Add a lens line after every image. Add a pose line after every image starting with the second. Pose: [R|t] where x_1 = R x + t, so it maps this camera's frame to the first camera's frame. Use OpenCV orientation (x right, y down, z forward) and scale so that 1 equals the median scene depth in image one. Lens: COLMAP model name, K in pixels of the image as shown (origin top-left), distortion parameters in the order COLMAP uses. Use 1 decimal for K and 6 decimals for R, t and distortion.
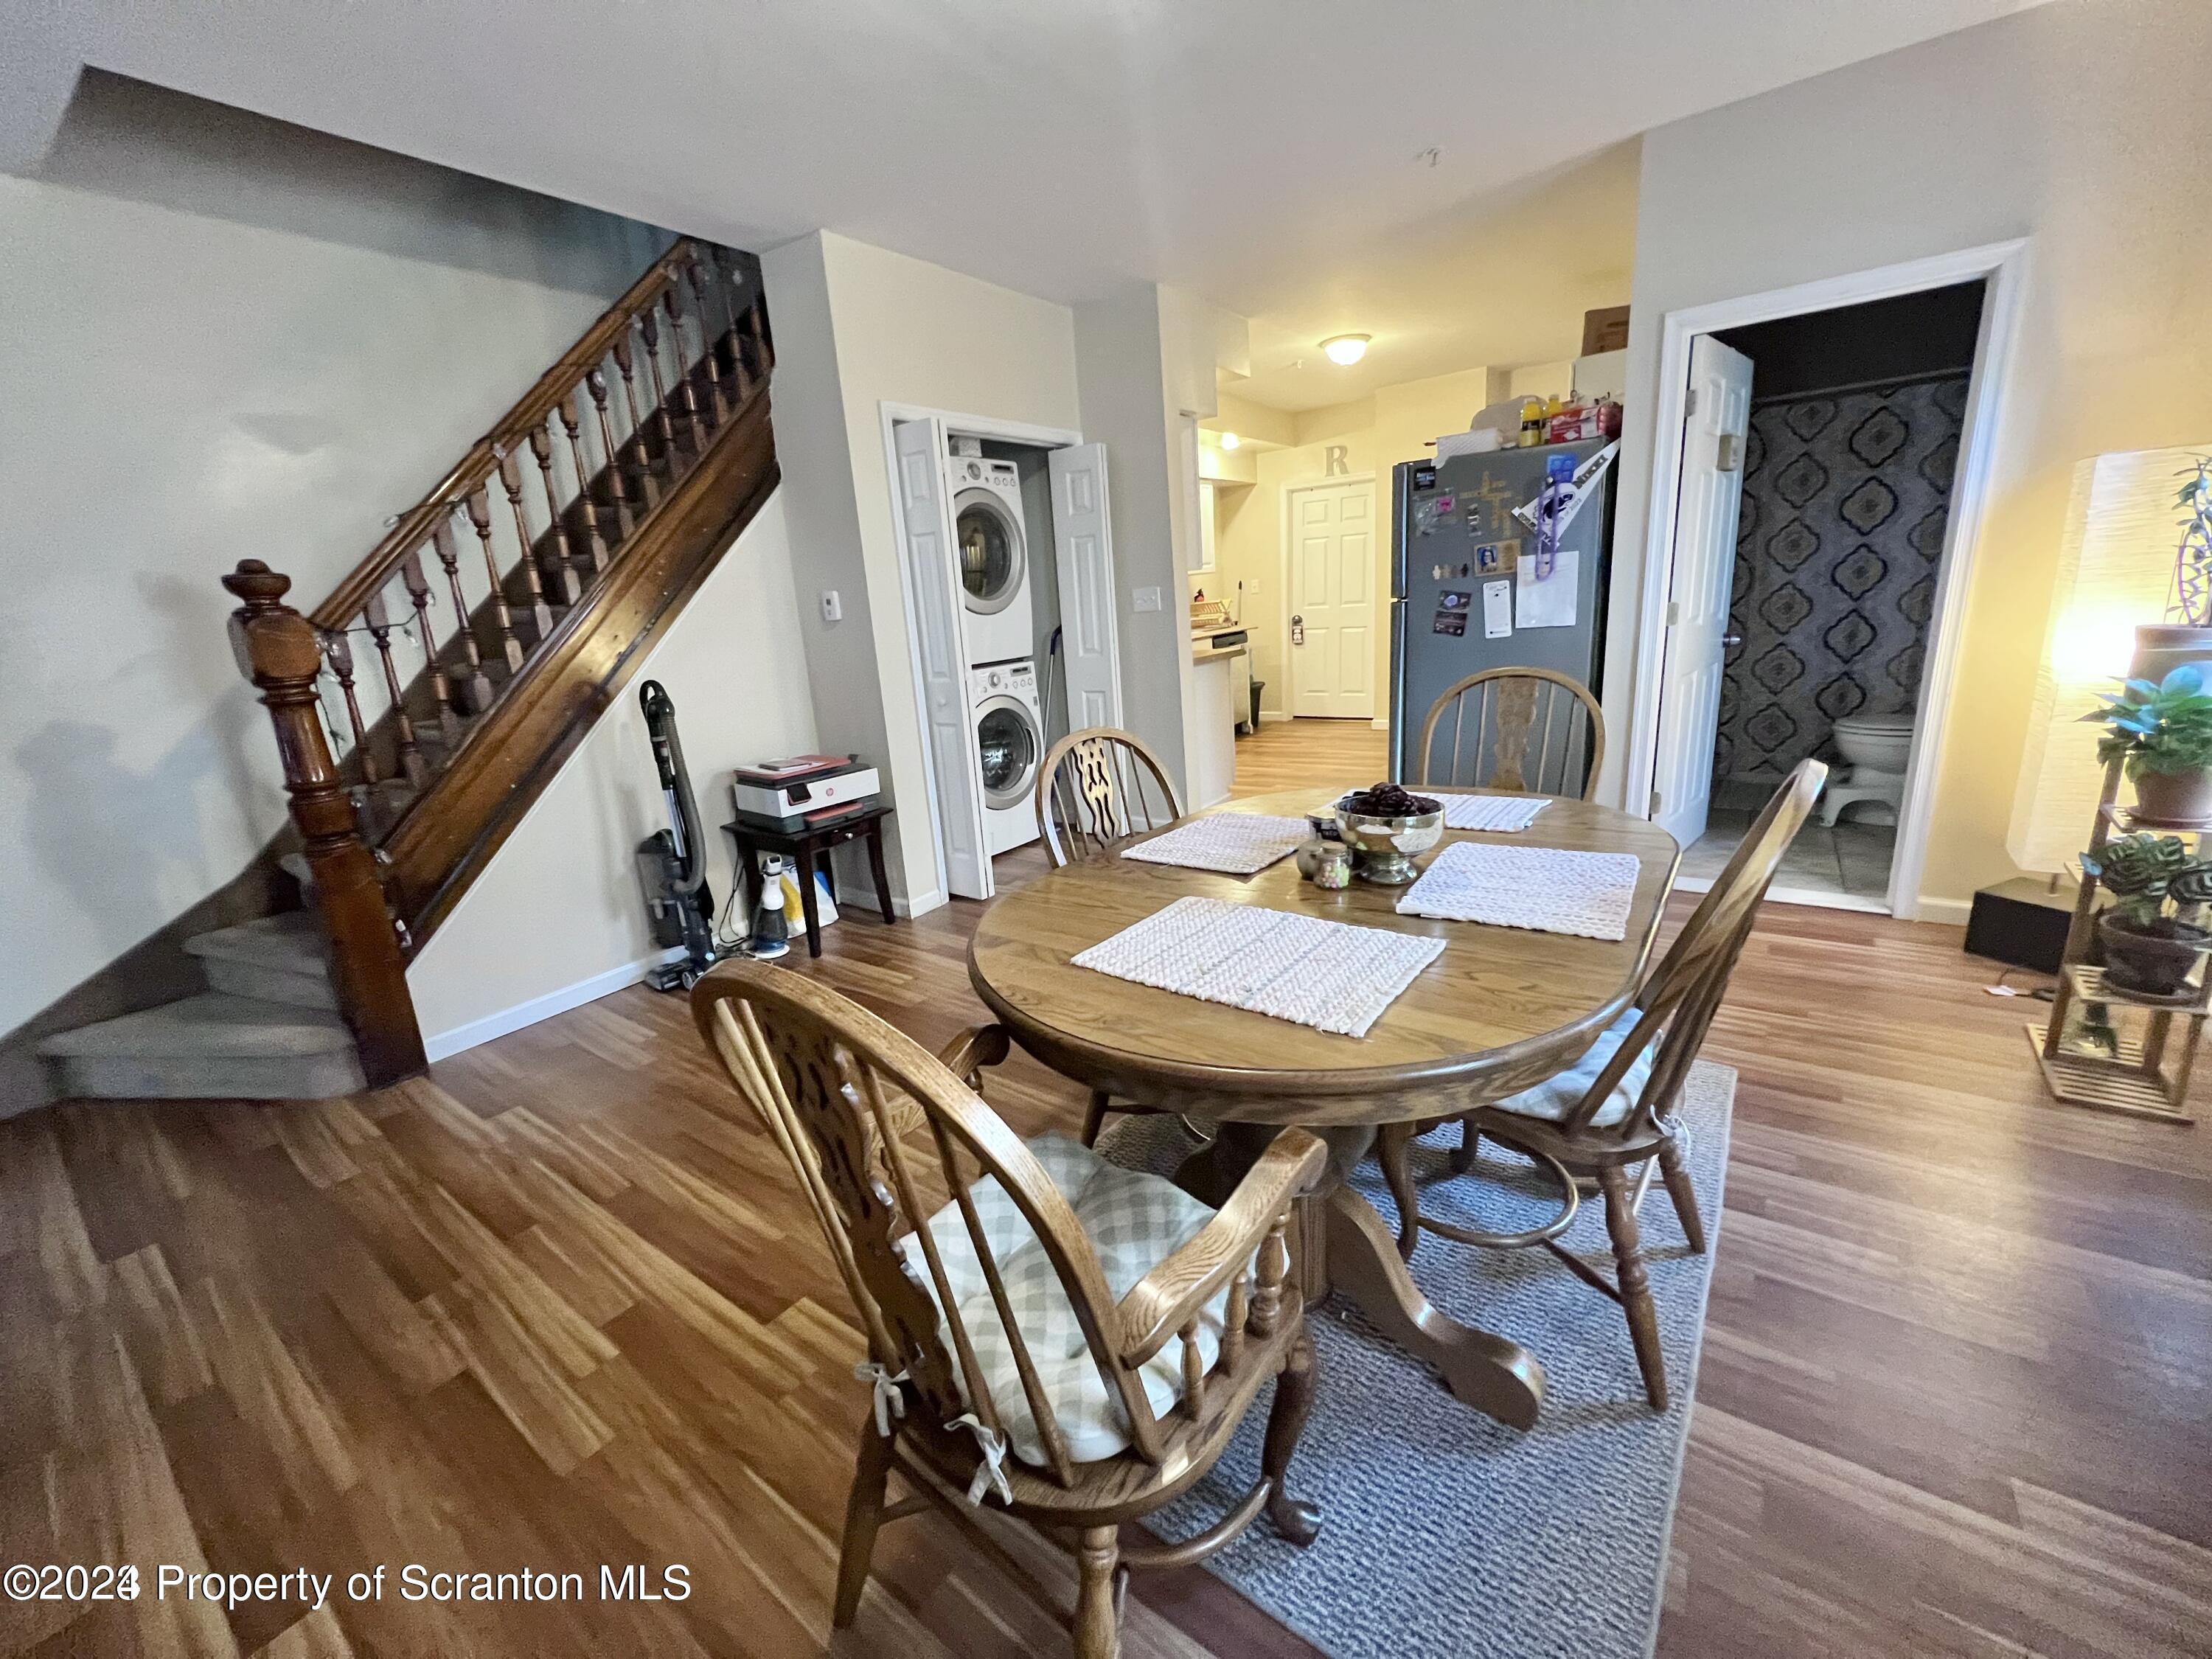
lens RADIAL K [[885.4, 0, 1098.9], [0, 885.4, 826.6], [0, 0, 1]] dist [-0.000938, 0.000031]
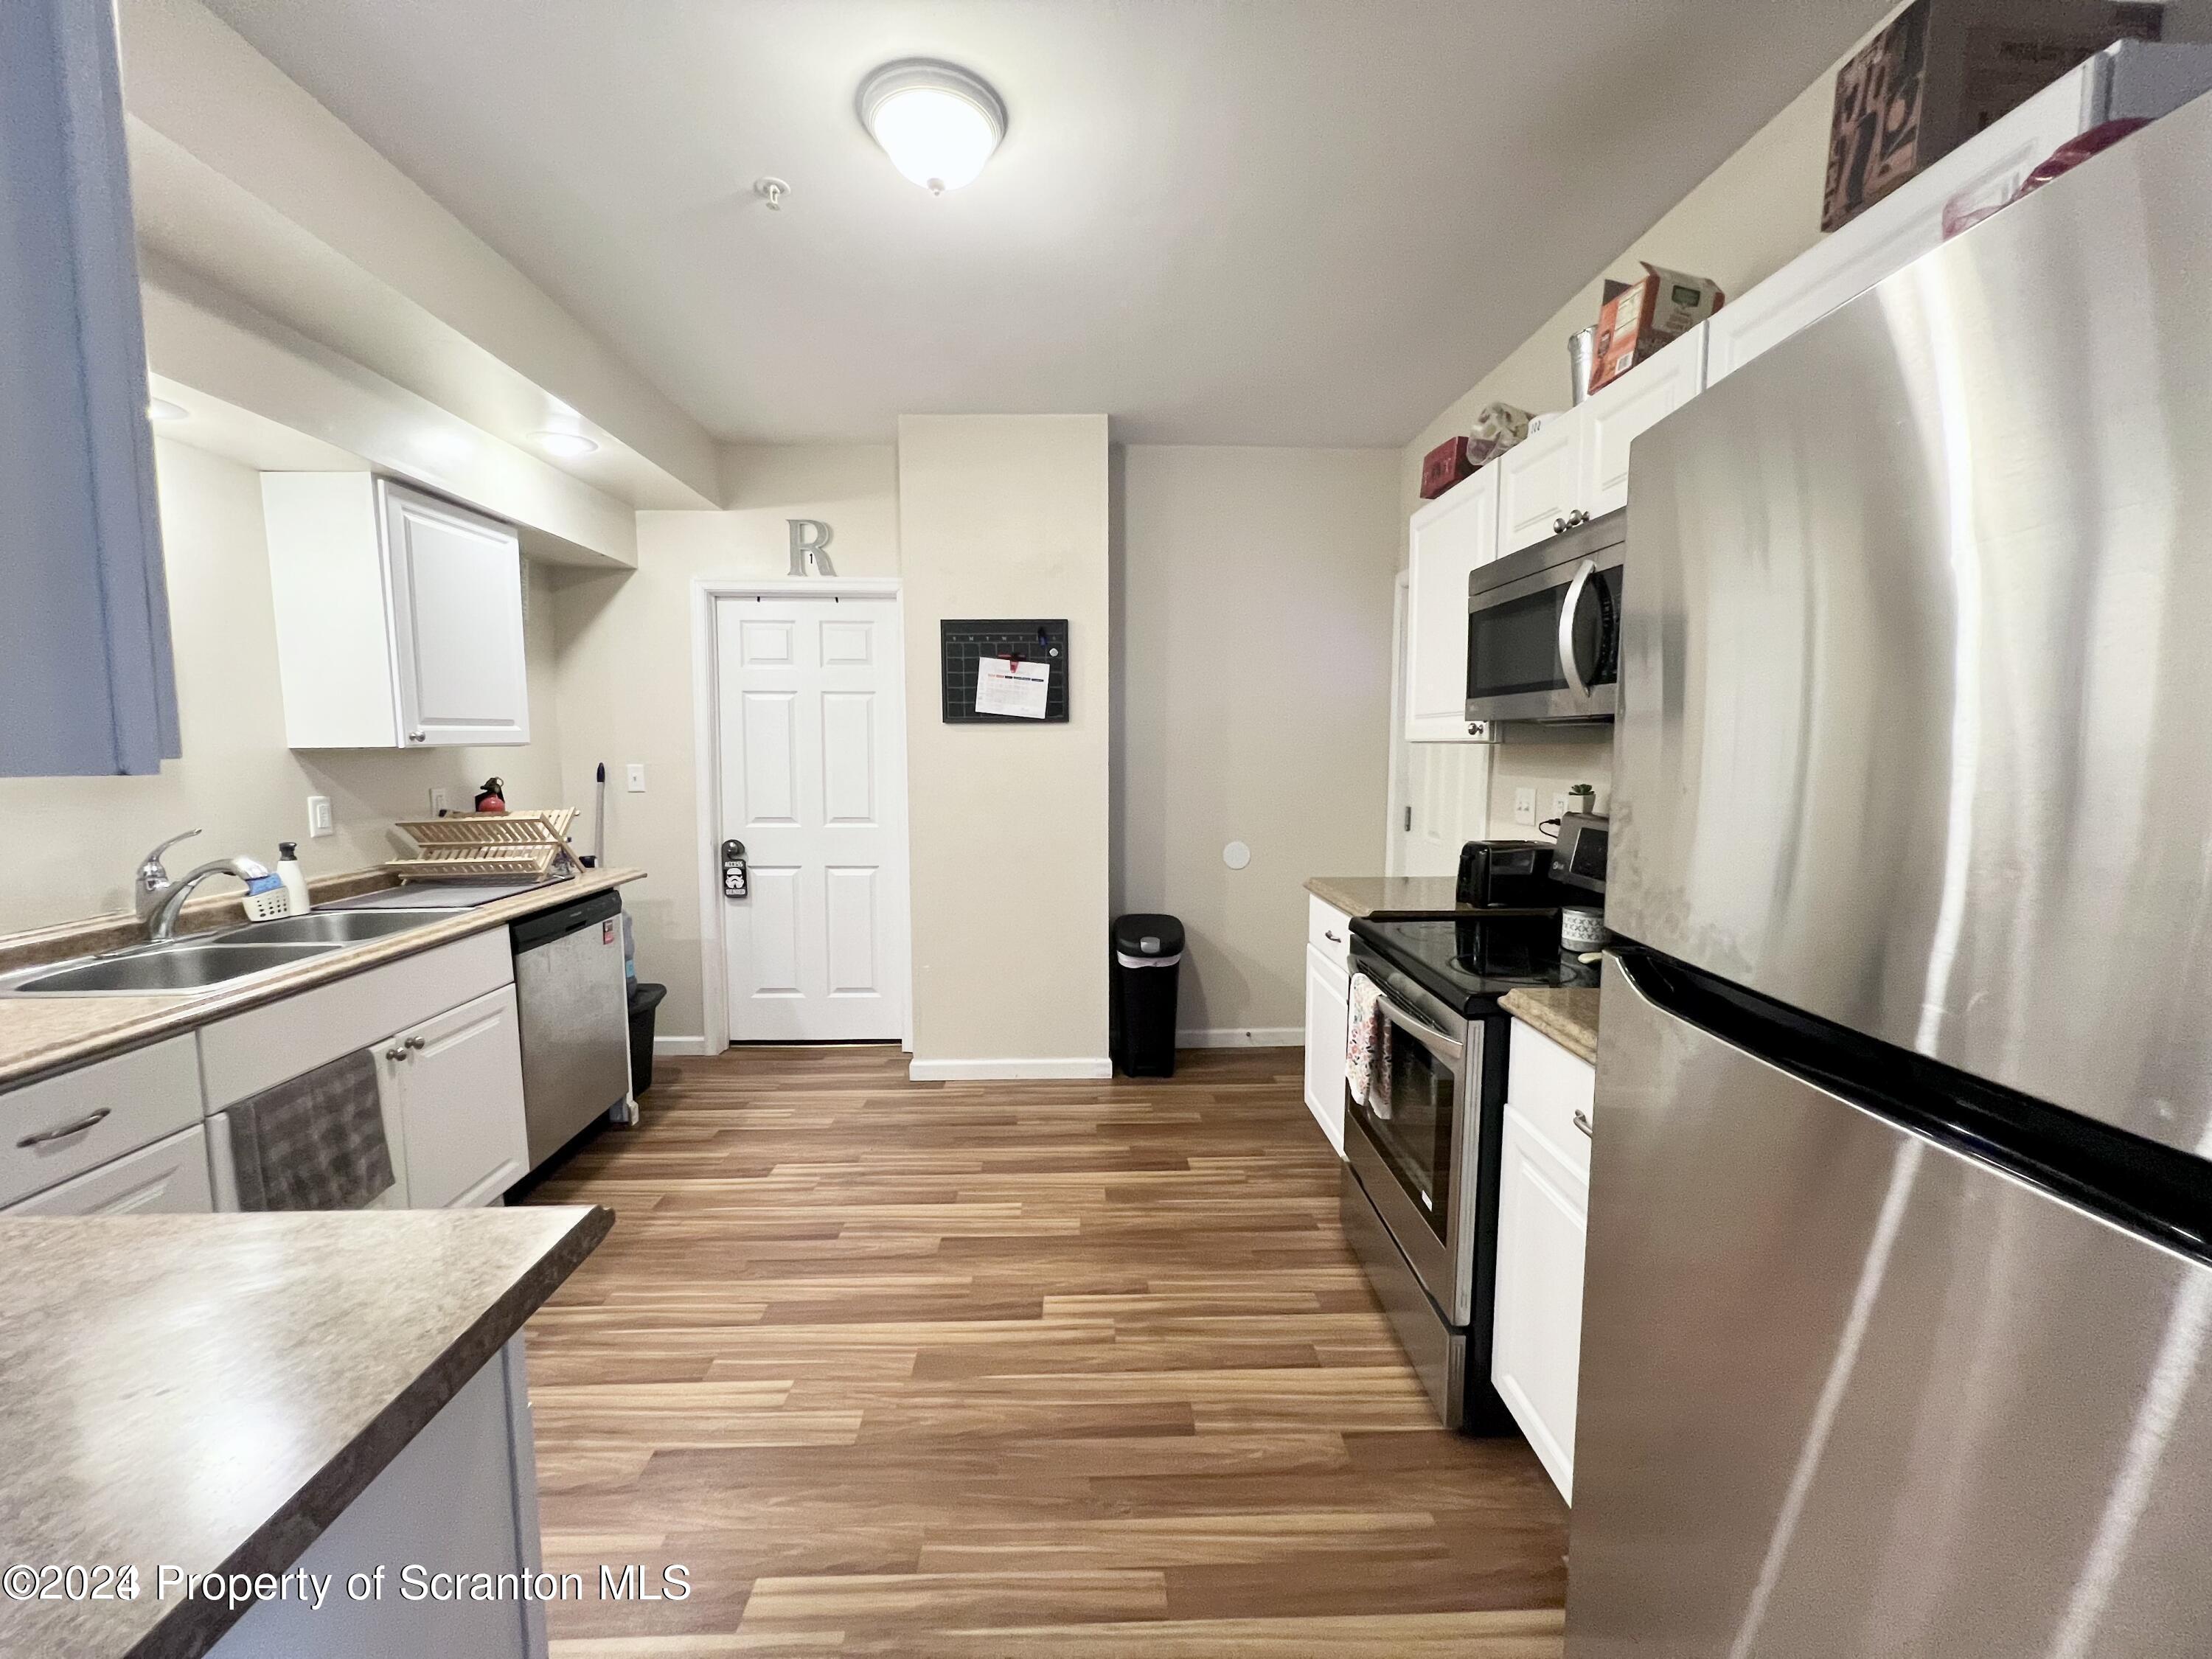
lens RADIAL K [[885.4, 0, 1104.6], [0, 885.4, 823.8], [0, 0, 1]] dist [-0.000938, 0.000031]
pose [[0.786383, 0.014192, 0.617577, 0.089930], [0.104161, 0.982375, -0.155208, -0.162241], [-0.608895, 0.186380, 0.771045, 0.535968]]
